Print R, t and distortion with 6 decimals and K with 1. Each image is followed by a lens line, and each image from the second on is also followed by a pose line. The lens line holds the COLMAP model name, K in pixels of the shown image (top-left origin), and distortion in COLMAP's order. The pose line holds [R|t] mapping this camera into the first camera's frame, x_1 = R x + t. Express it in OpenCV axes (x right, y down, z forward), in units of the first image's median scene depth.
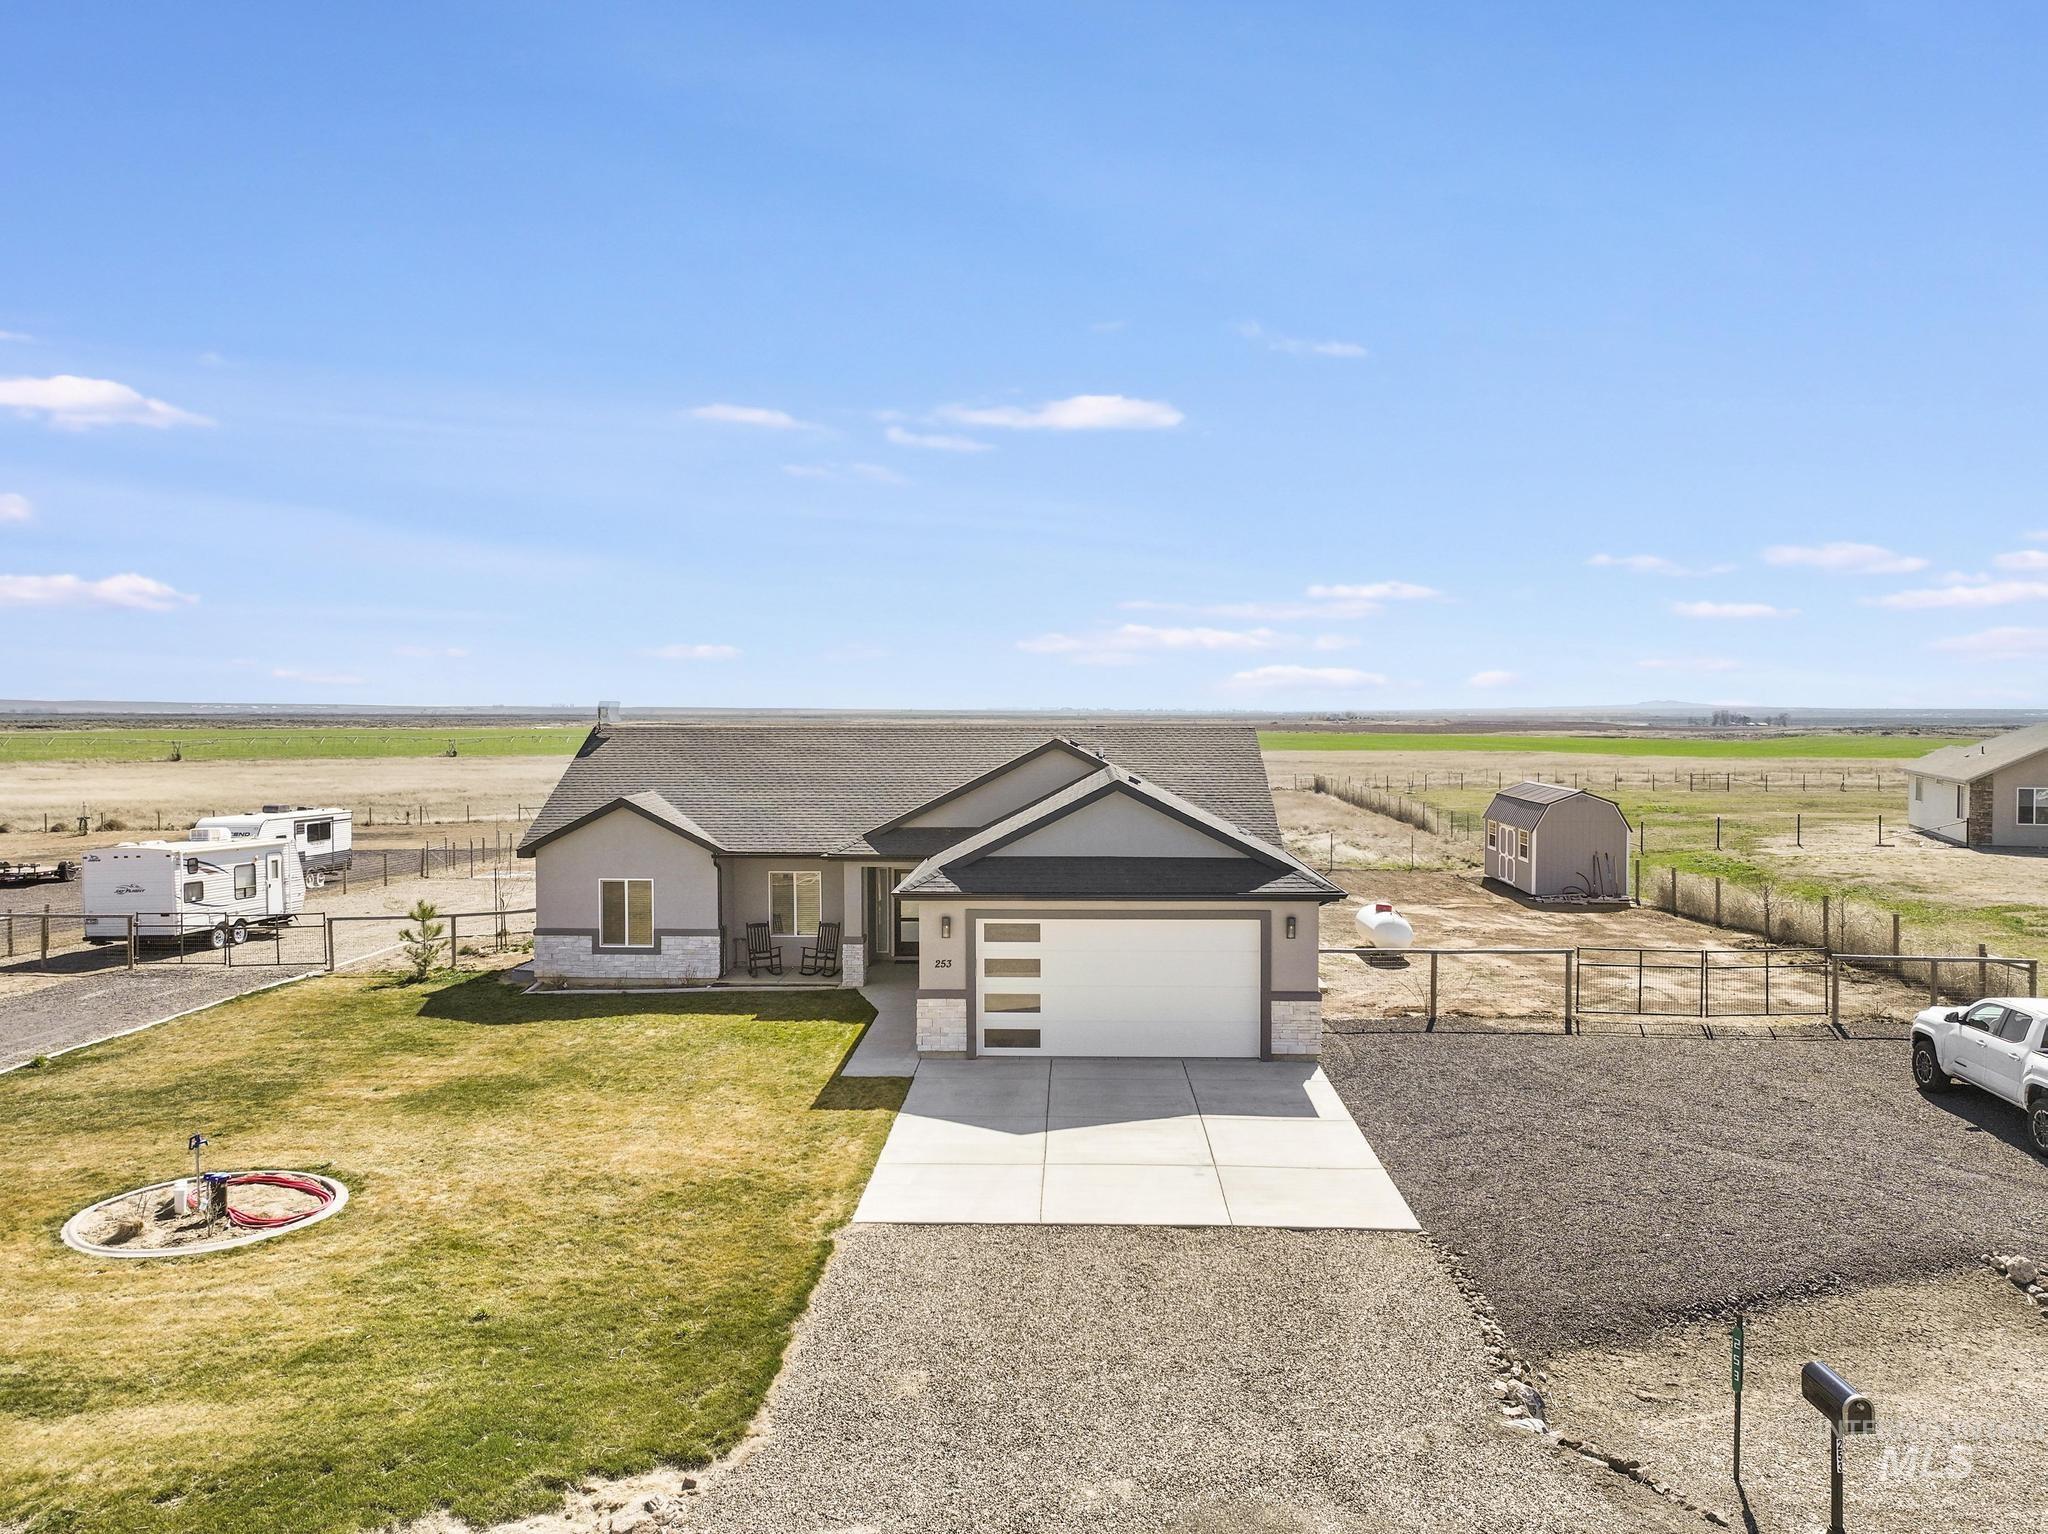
lens RADIAL K [[1472.8, 0, 1032.7], [0, 1472.8, 772.7], [0, 0, 1]] dist [0.002820, 0.008571]
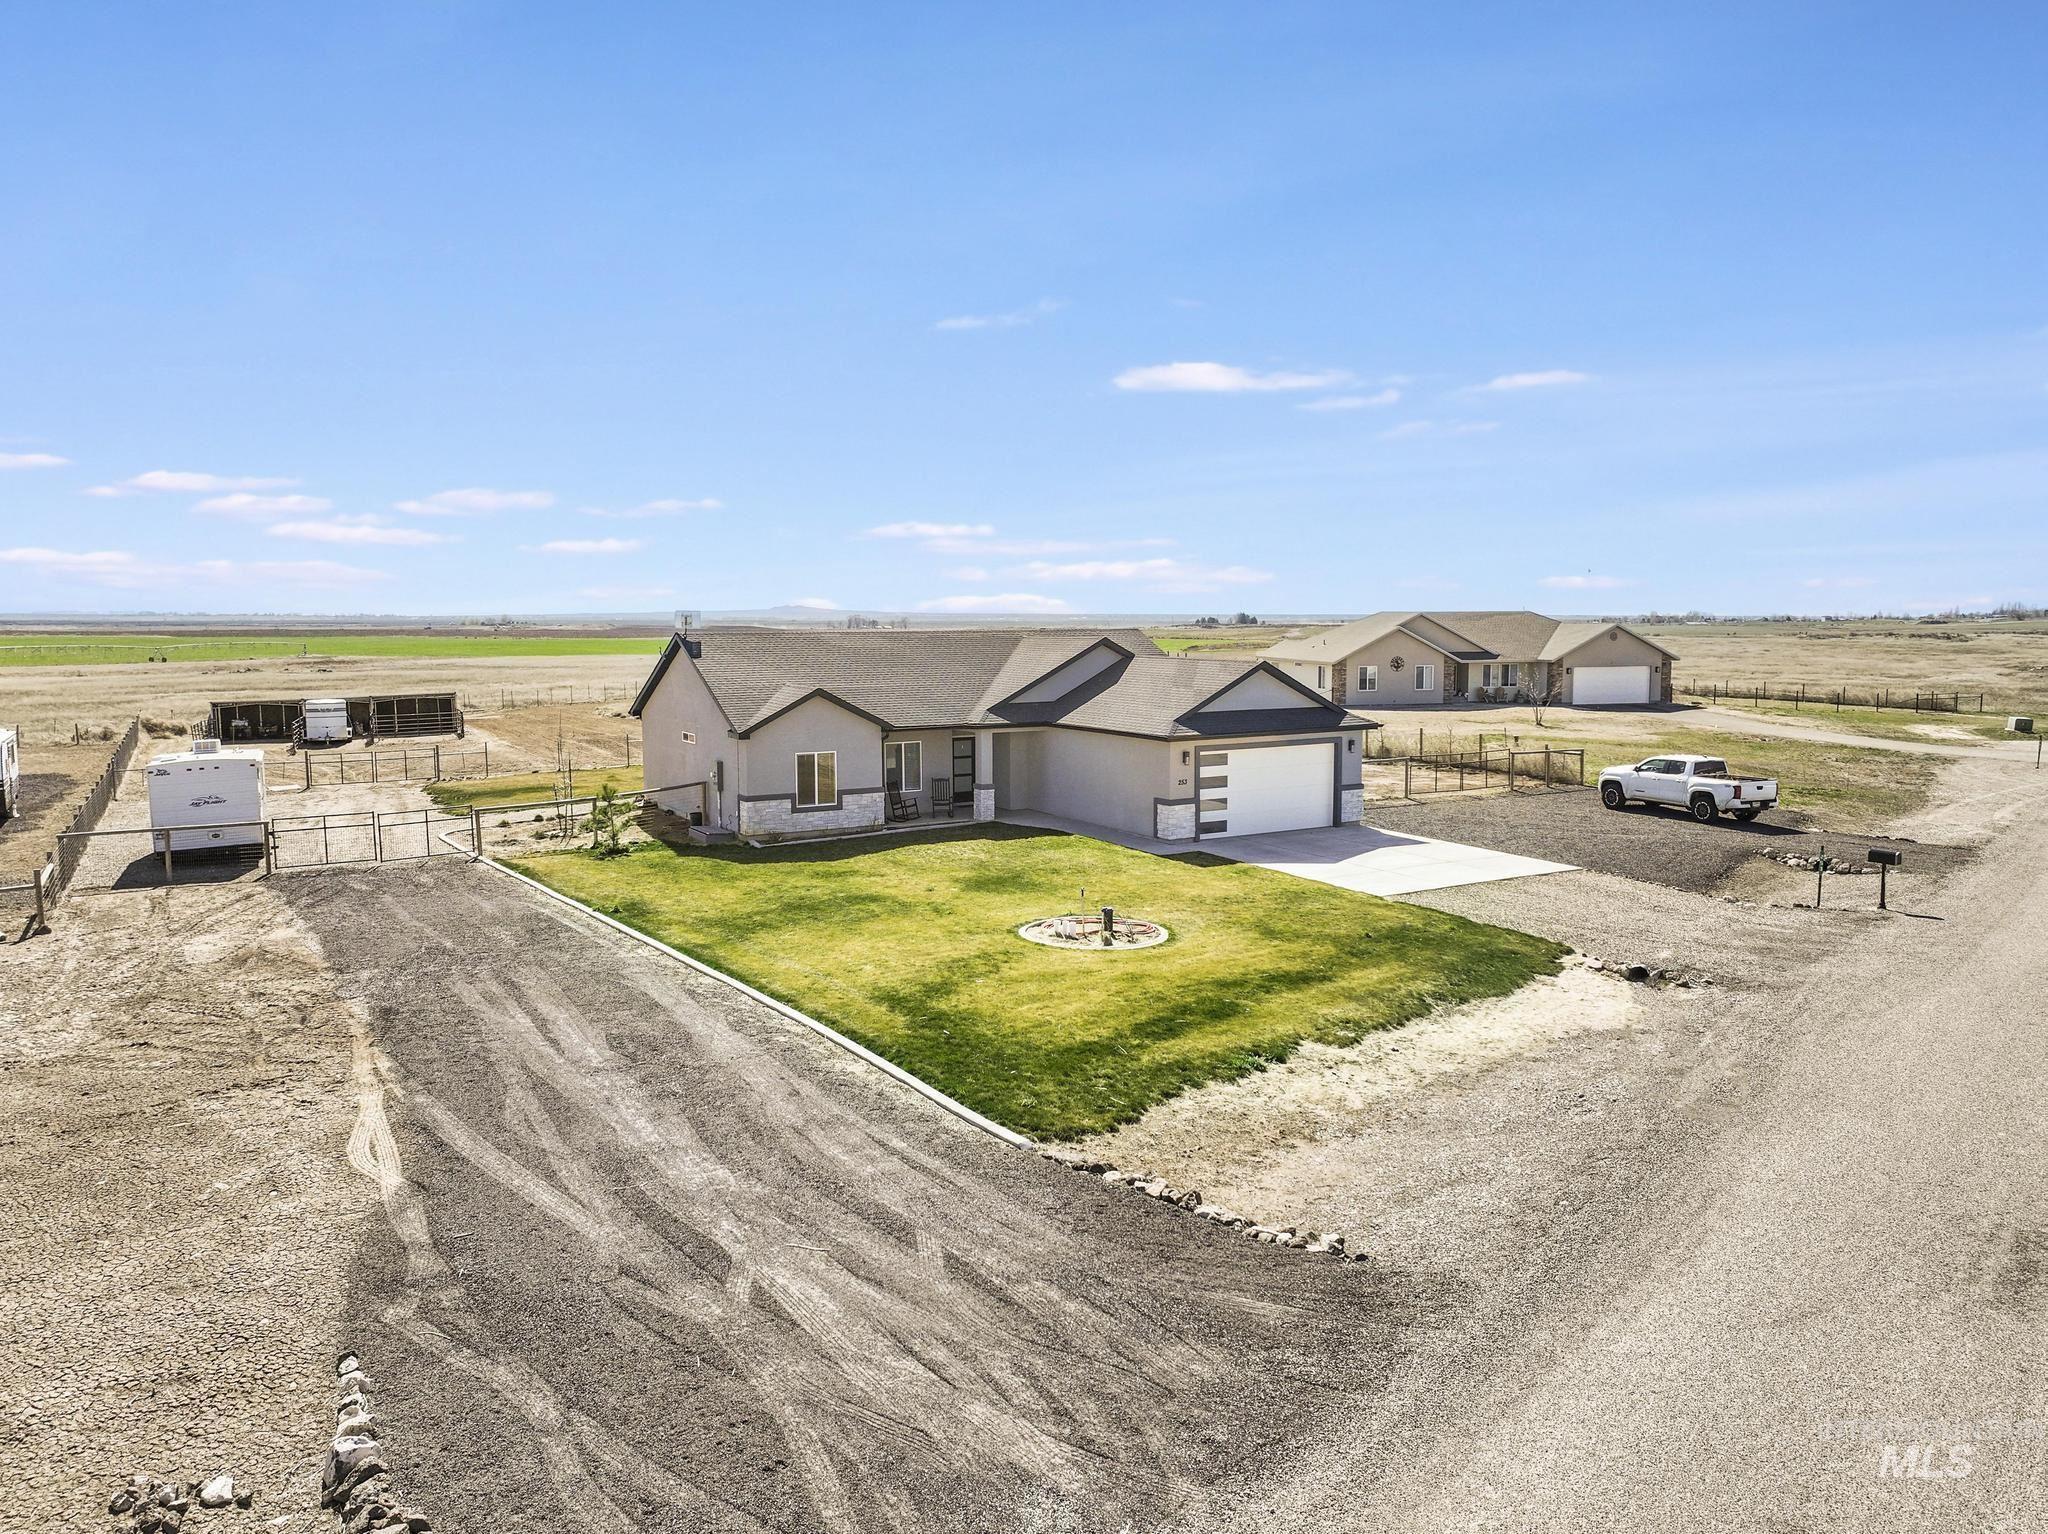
lens RADIAL K [[1453.1, 0, 1064.1], [0, 1453.1, 765.9], [0, 0, 1]] dist [-0.005280, -0.001791]
pose [[0.831925, -0.059350, 0.551705, -1.003084], [0.025419, 0.997296, 0.068955, 0.003842], [-0.554305, -0.043342, 0.831184, -0.200860]]
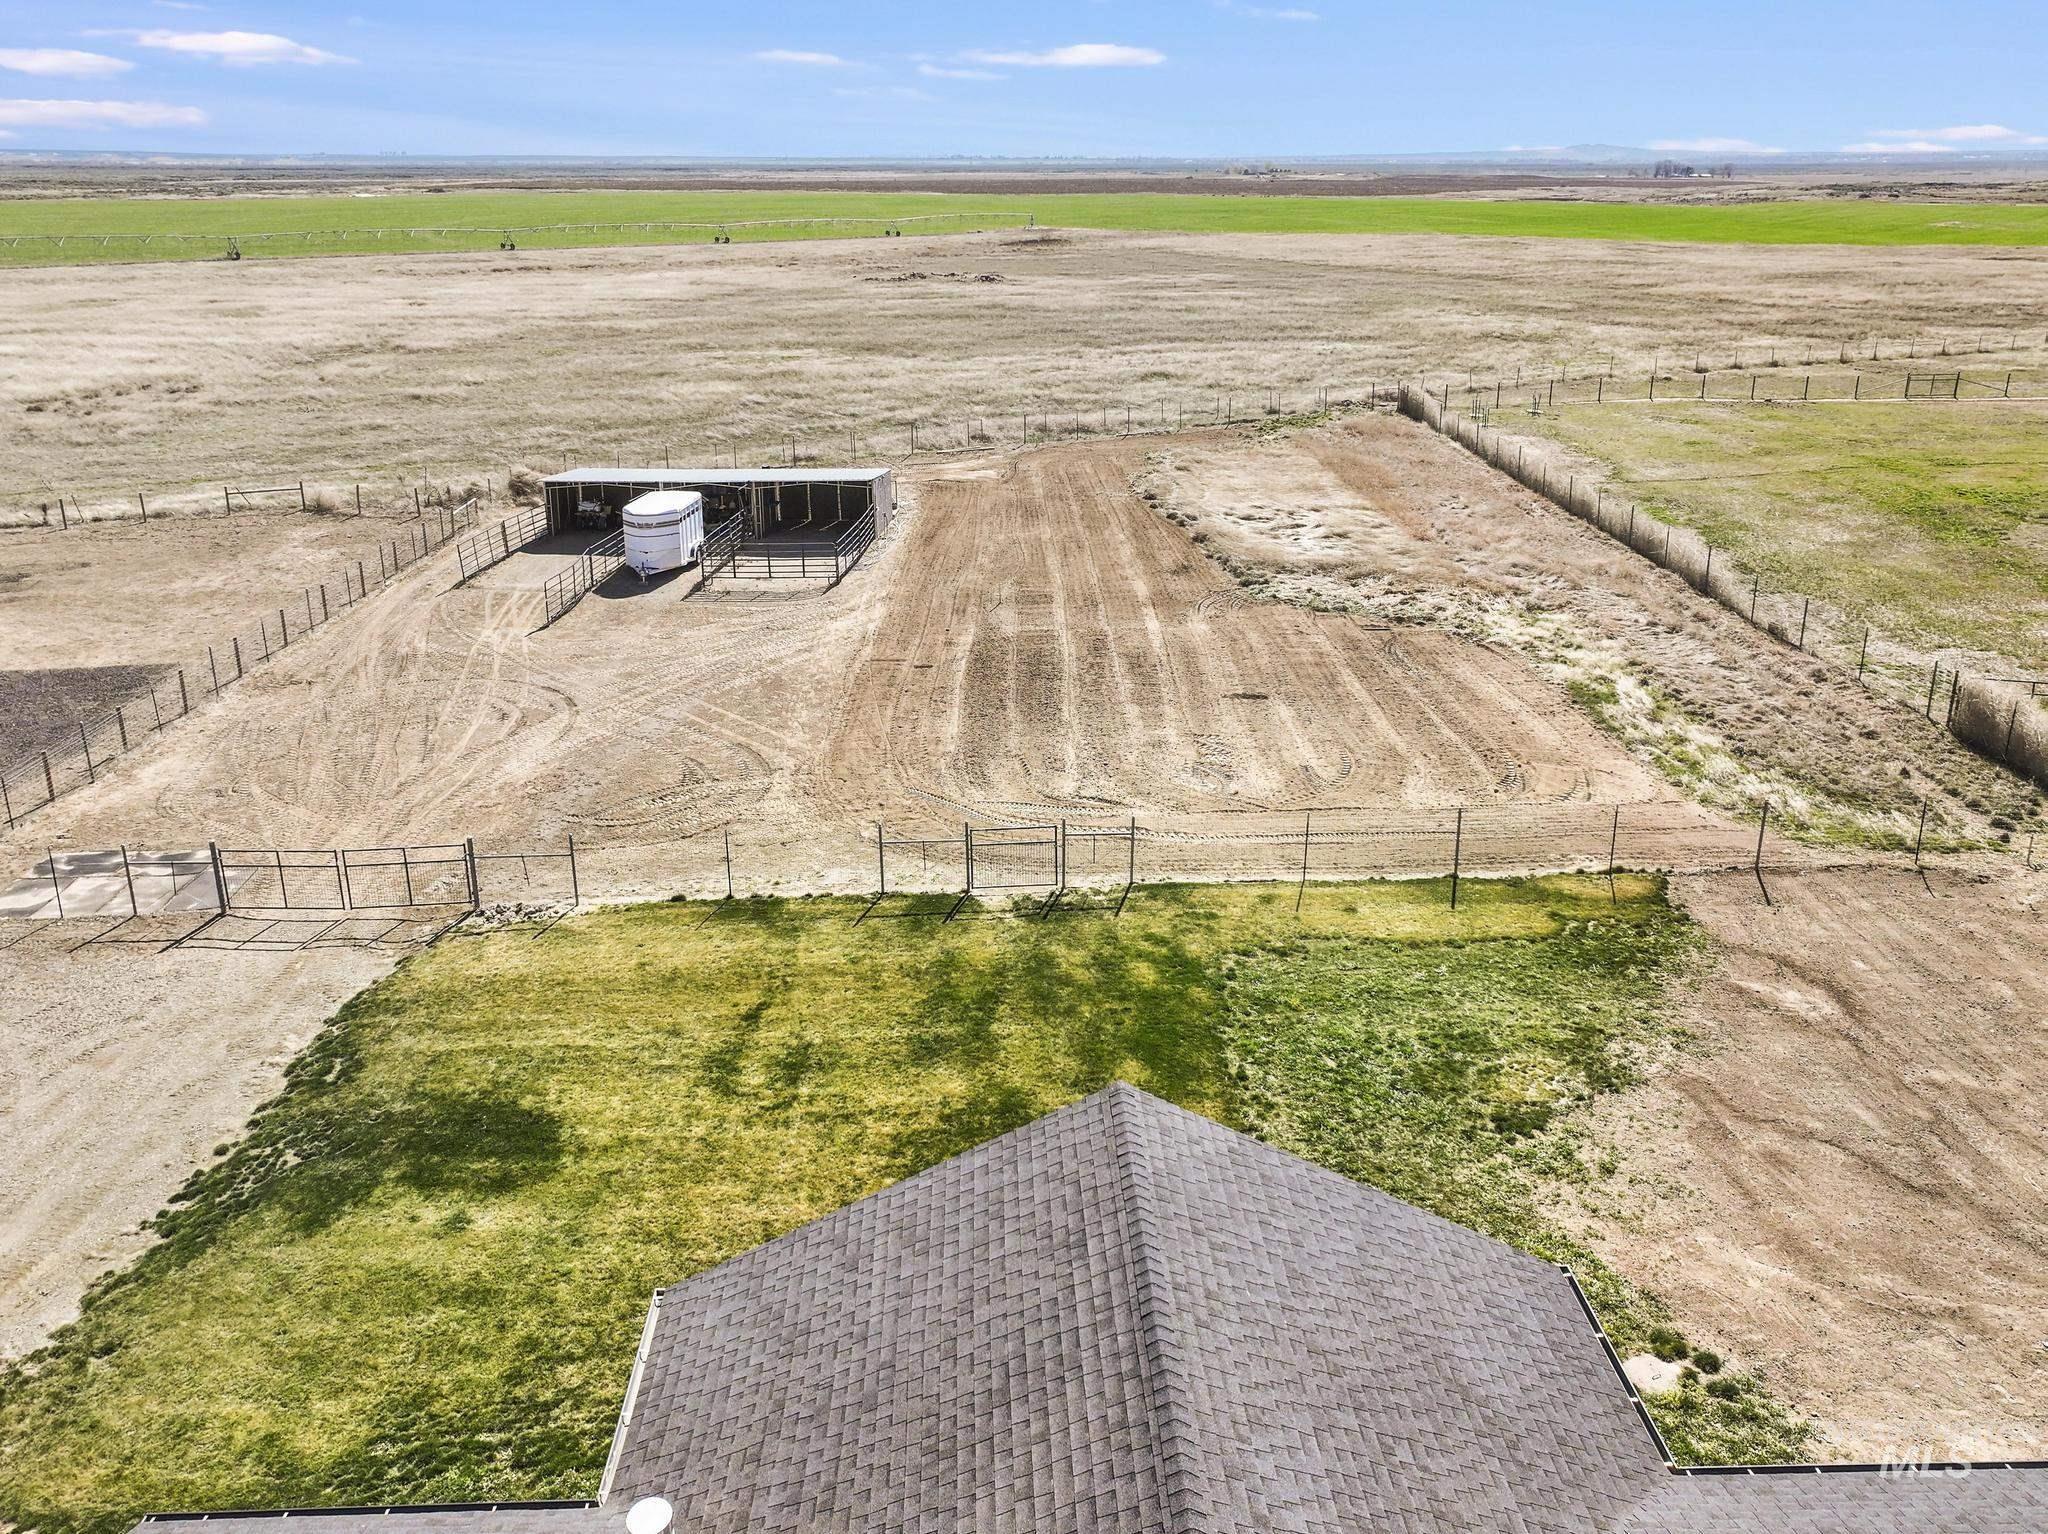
lens RADIAL K [[1463.2, 0, 1024.0], [0, 1463.2, 767.0], [0, 0, 1]] dist [0.019532, 0.001696]
pose [[0.998042, -0.024841, 0.057397, -0.175247], [0.003565, 0.938838, 0.344341, -0.332291], [-0.062440, -0.343462, 0.937089, 1.315196]]
